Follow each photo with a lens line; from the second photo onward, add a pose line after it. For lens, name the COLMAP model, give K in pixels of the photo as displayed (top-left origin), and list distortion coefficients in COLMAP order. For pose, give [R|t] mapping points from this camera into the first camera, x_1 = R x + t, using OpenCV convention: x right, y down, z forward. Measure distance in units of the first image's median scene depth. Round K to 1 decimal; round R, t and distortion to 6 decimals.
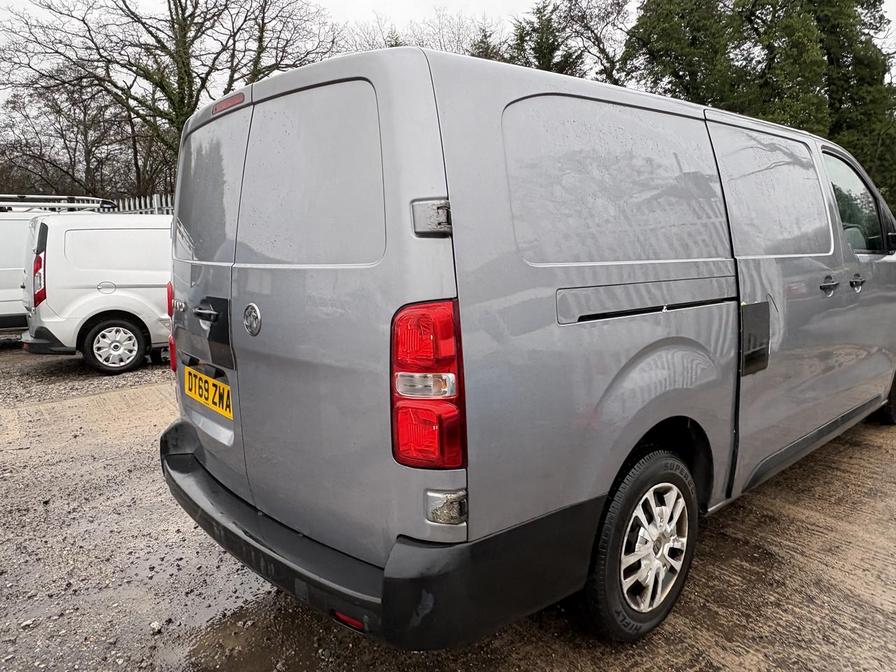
lens RADIAL K [[642.3, 0, 448.0], [0, 642.3, 336.0], [0, 0, 1]] dist [-0.000895, -0.000637]
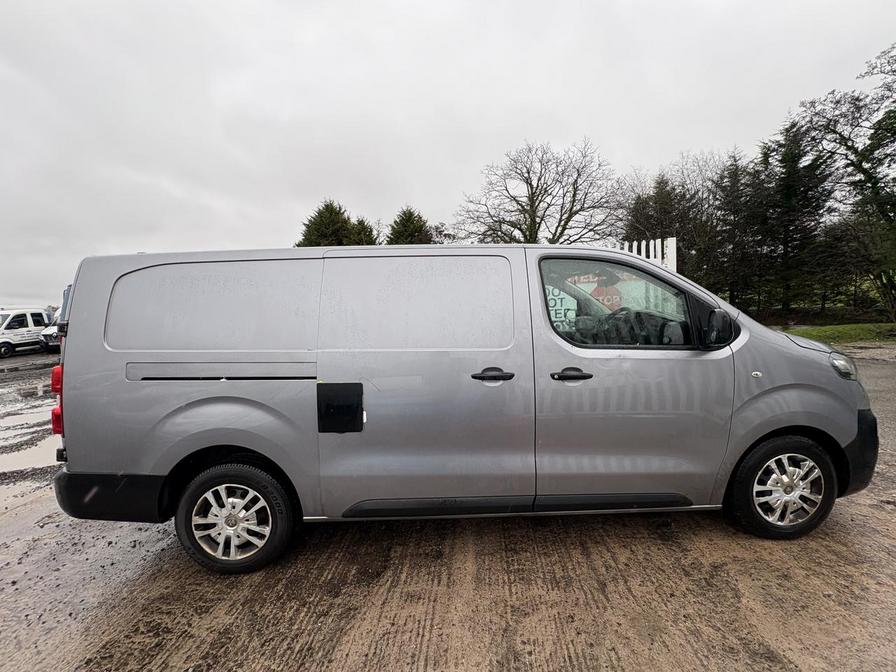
lens RADIAL K [[358.5, 0, 446.5], [0, 358.5, 336.0], [0, 0, 1]] dist [-0.000256, -0.000116]
pose [[0.758404, 0.050052, -0.649860, 0.125658], [-0.091299, 0.995375, -0.029884, -0.016255], [0.645359, 0.081995, 0.759466, 0.058826]]
